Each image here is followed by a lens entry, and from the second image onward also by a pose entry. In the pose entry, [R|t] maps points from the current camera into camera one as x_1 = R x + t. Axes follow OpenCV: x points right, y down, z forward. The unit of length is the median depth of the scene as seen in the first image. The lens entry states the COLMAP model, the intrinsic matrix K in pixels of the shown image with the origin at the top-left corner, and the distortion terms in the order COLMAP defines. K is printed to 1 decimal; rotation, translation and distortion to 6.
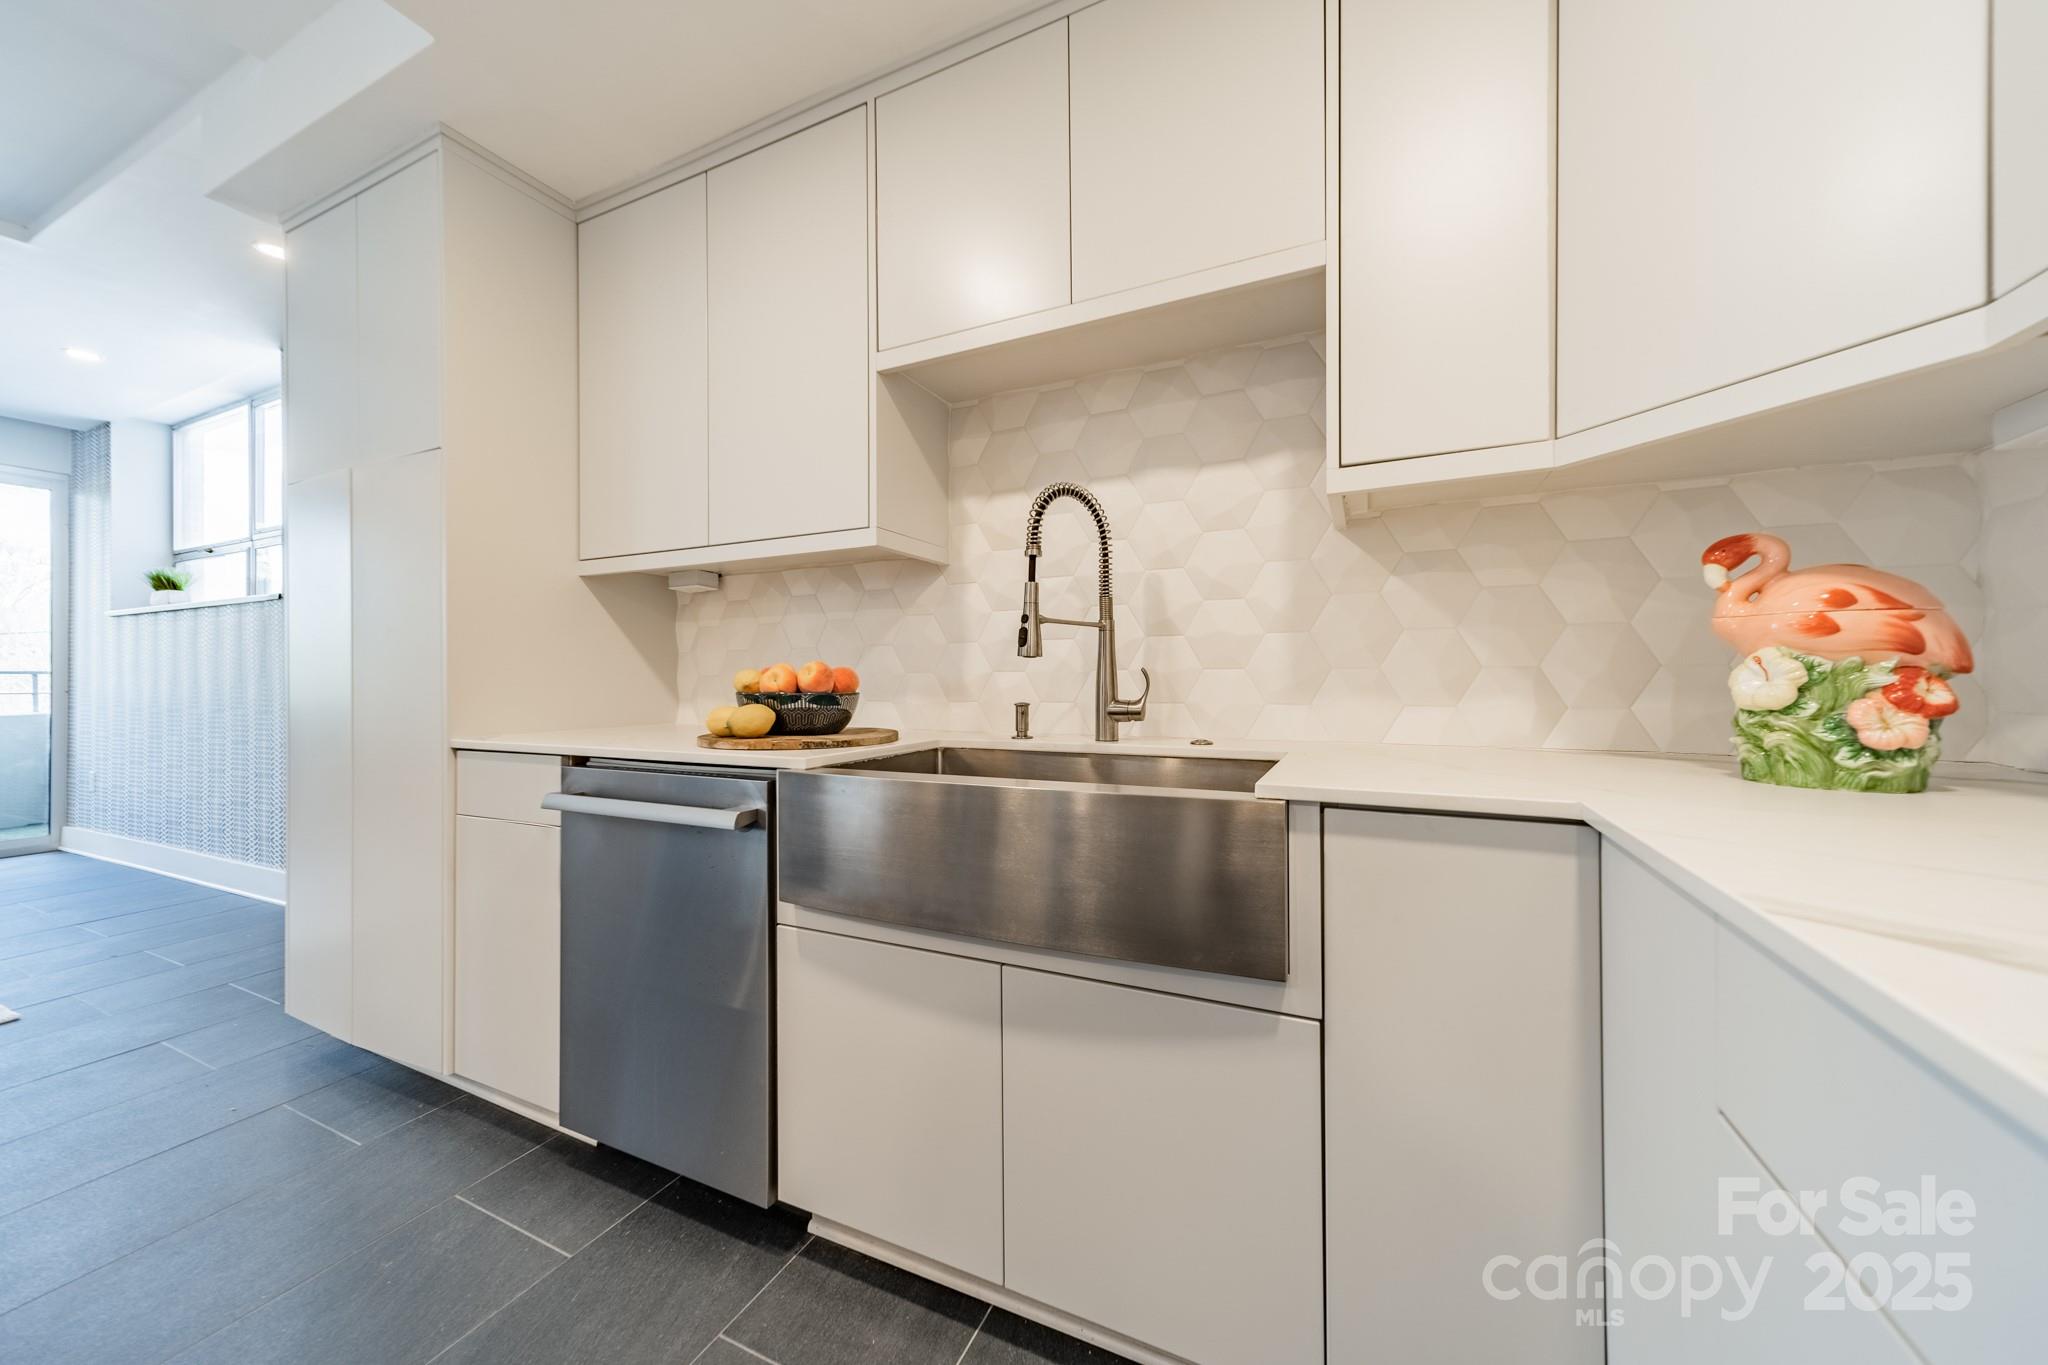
lens RADIAL K [[720.6, 0, 1031.7], [0, 720.6, 680.9], [0, 0, 1]] dist [0.008640, -0.000542]
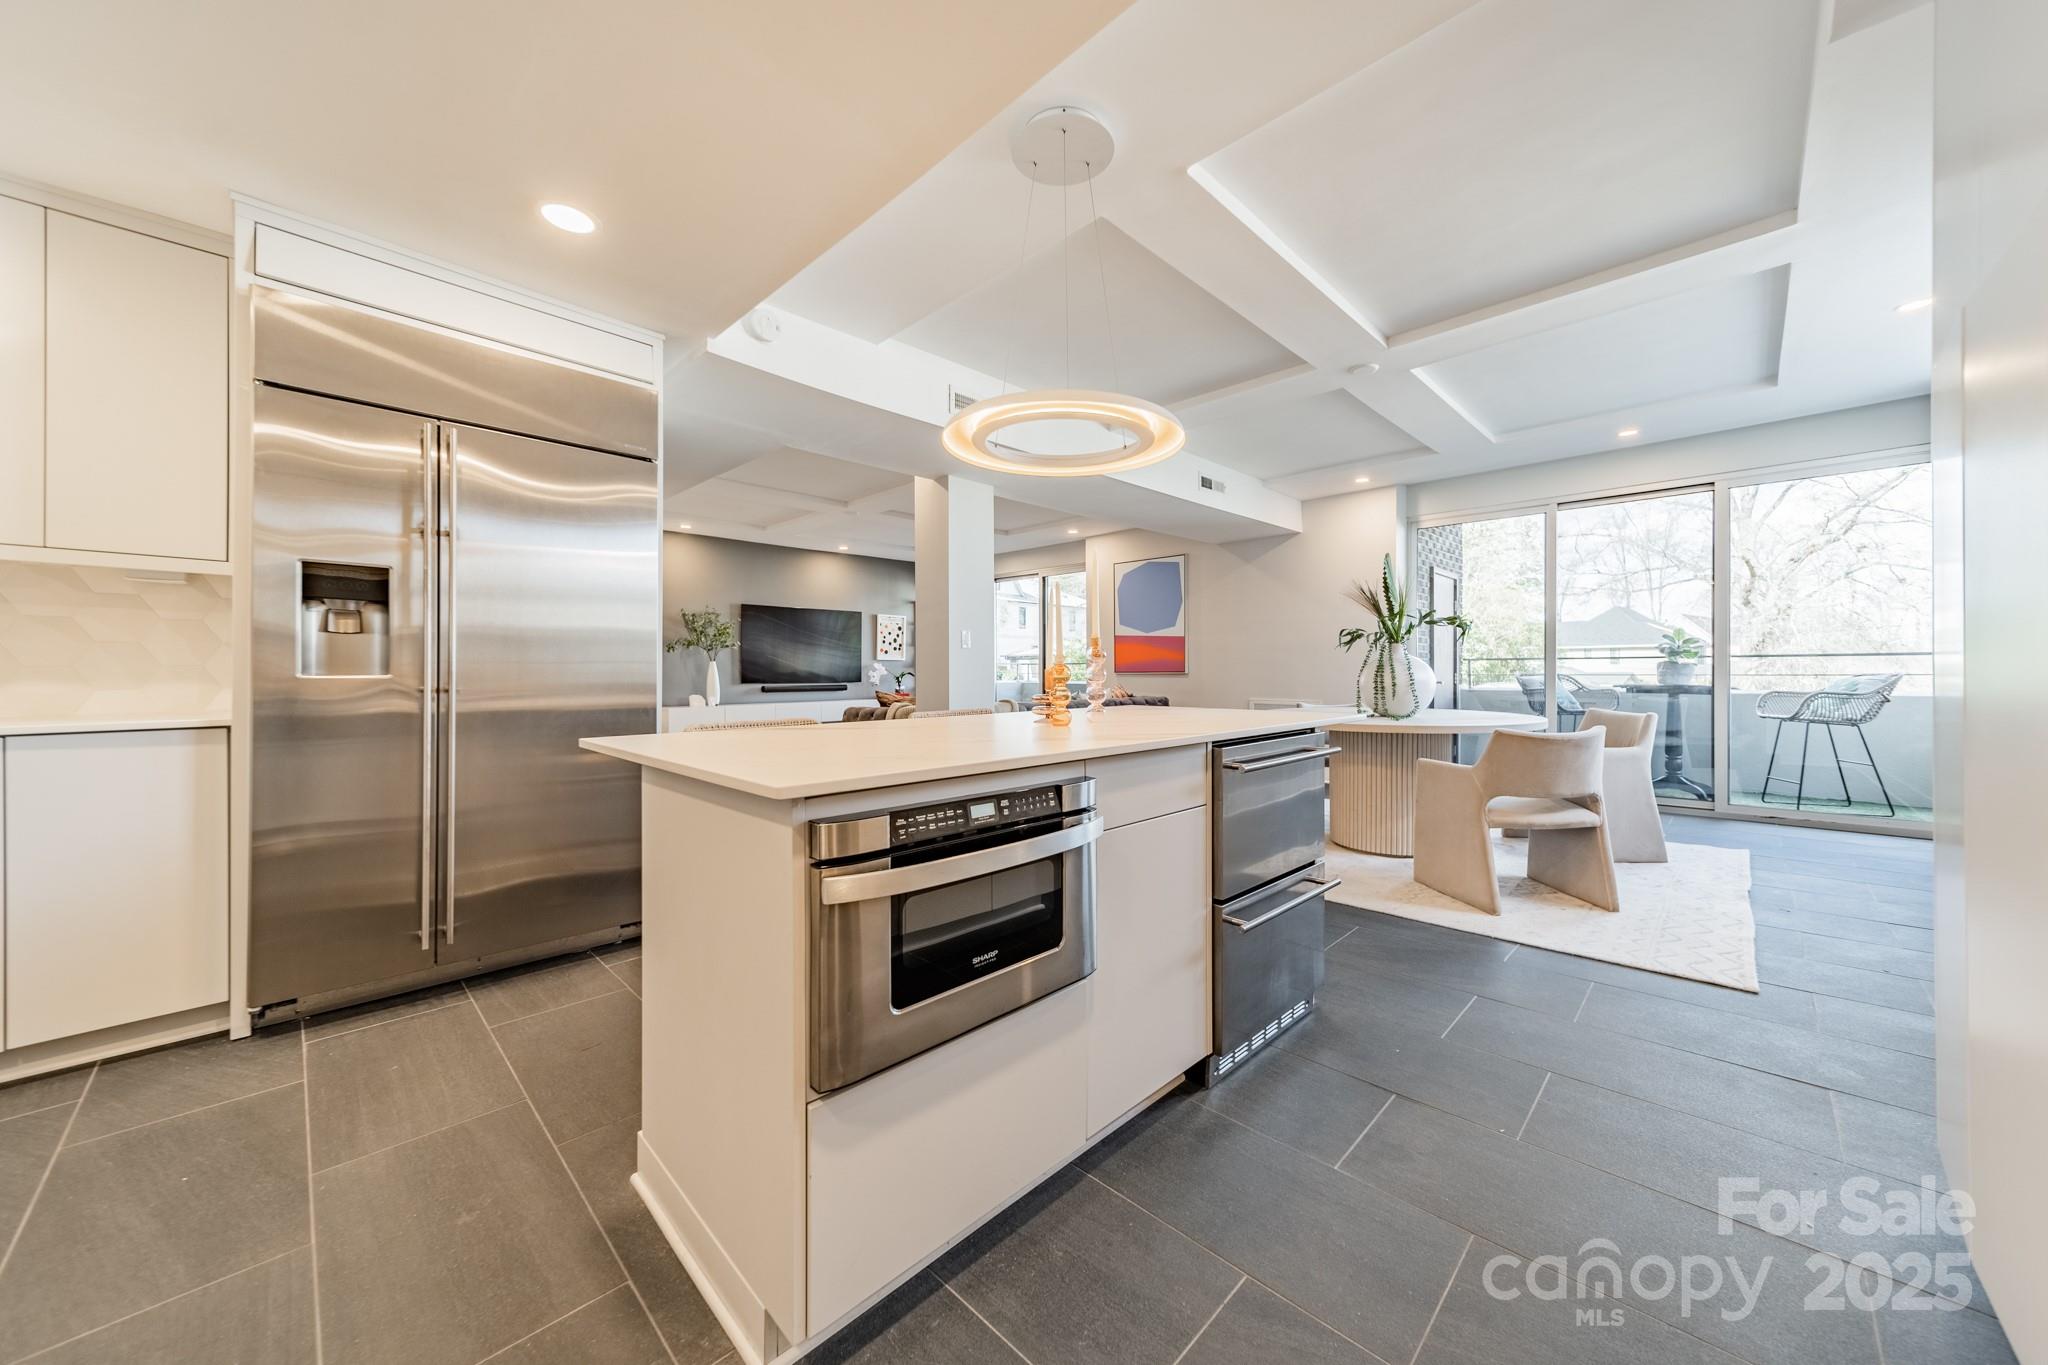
lens RADIAL K [[720.6, 0, 1026.3], [0, 720.6, 678.7], [0, 0, 1]] dist [0.008640, -0.000542]
pose [[-0.331446, 0.014766, -0.943359, -0.130091], [0.008046, 0.999885, 0.012824, 0.000542], [0.943440, -0.003340, -0.331527, 0.545789]]
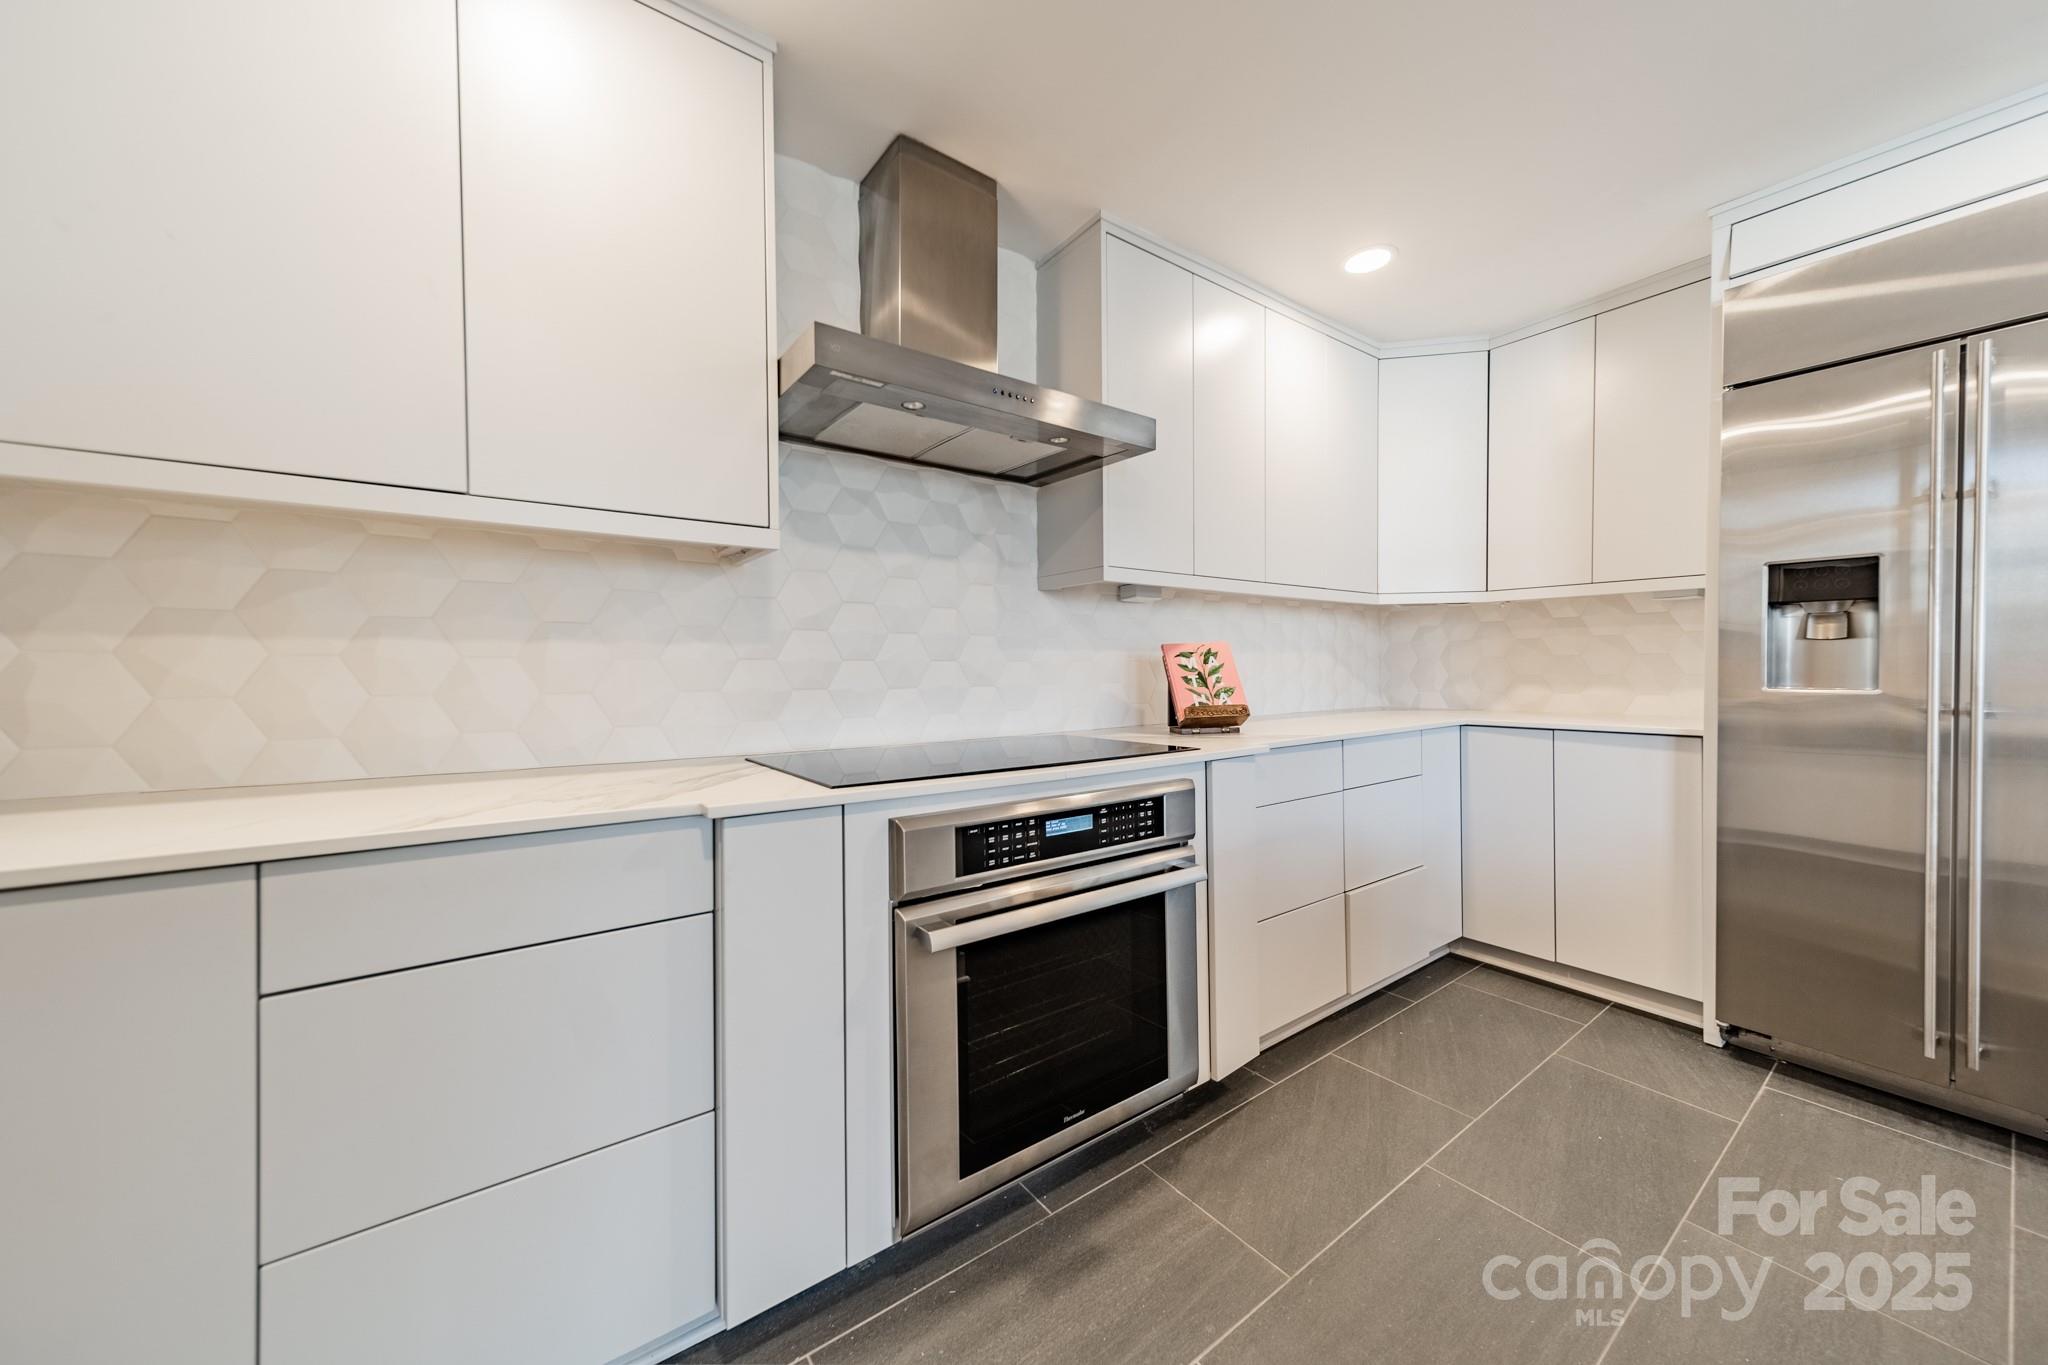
lens RADIAL K [[720.6, 0, 1025.6], [0, 720.6, 678.2], [0, 0, 1]] dist [0.008640, -0.000542]
pose [[-0.876594, 0.005212, 0.481202, -0.442966], [0.008181, 0.999958, 0.004071, -0.032274], [-0.481161, 0.007506, -0.876600, 0.533624]]
